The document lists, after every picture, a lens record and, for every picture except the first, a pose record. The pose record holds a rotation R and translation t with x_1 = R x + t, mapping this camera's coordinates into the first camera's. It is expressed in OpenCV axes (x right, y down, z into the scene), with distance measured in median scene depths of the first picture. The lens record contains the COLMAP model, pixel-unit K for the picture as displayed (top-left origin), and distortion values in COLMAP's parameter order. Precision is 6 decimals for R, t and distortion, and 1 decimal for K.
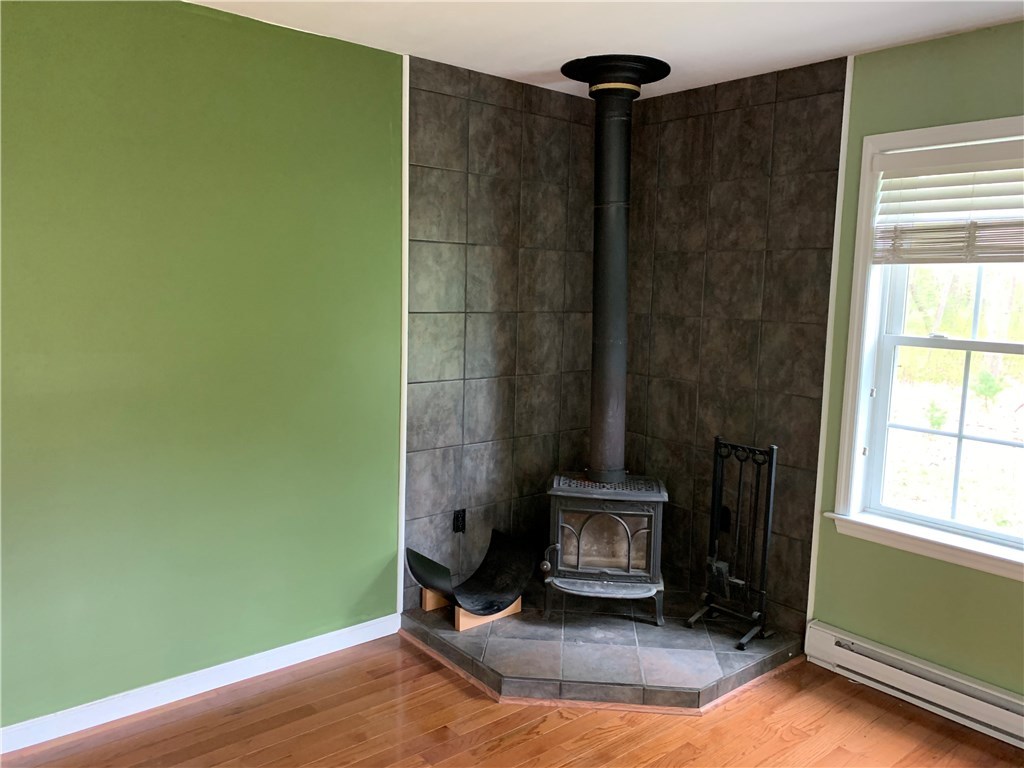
lens RADIAL K [[781.5, 0, 509.3], [0, 781.5, 369.7], [0, 0, 1]] dist [0.110650, -0.200489]
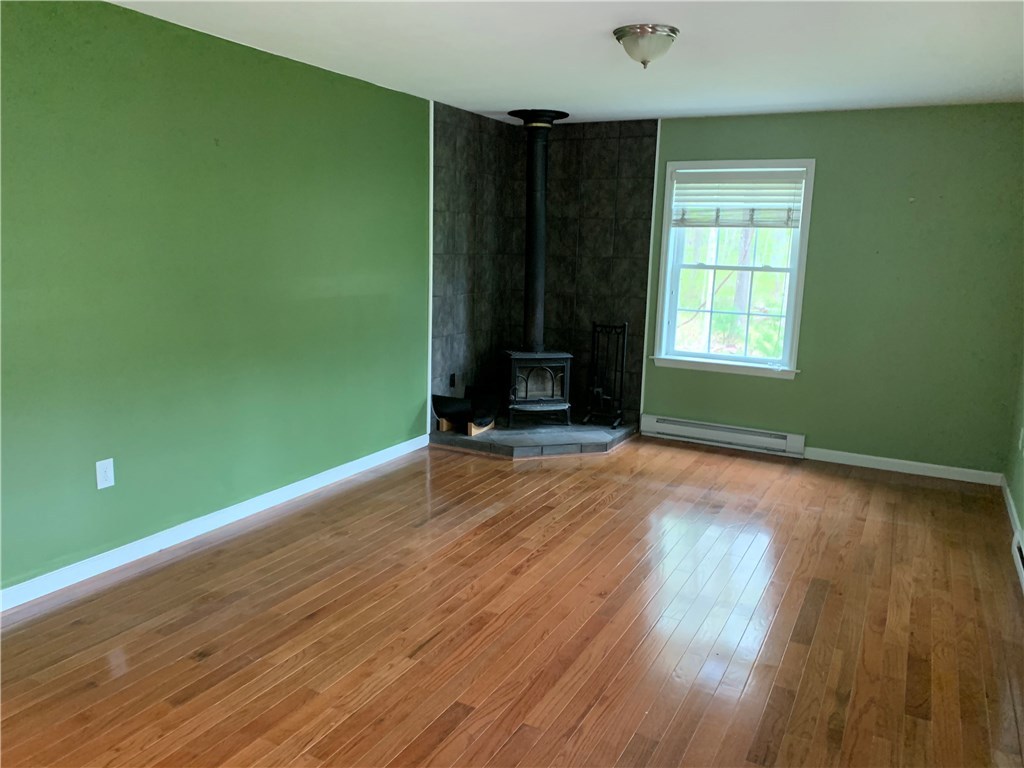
lens RADIAL K [[781.5, 0, 509.3], [0, 781.5, 369.7], [0, 0, 1]] dist [0.110650, -0.200489]
pose [[0.926383, -0.061578, 0.371513, -0.602230], [0.037792, 0.996762, 0.070976, 0.059838], [-0.374681, -0.051711, 0.925711, -0.618755]]
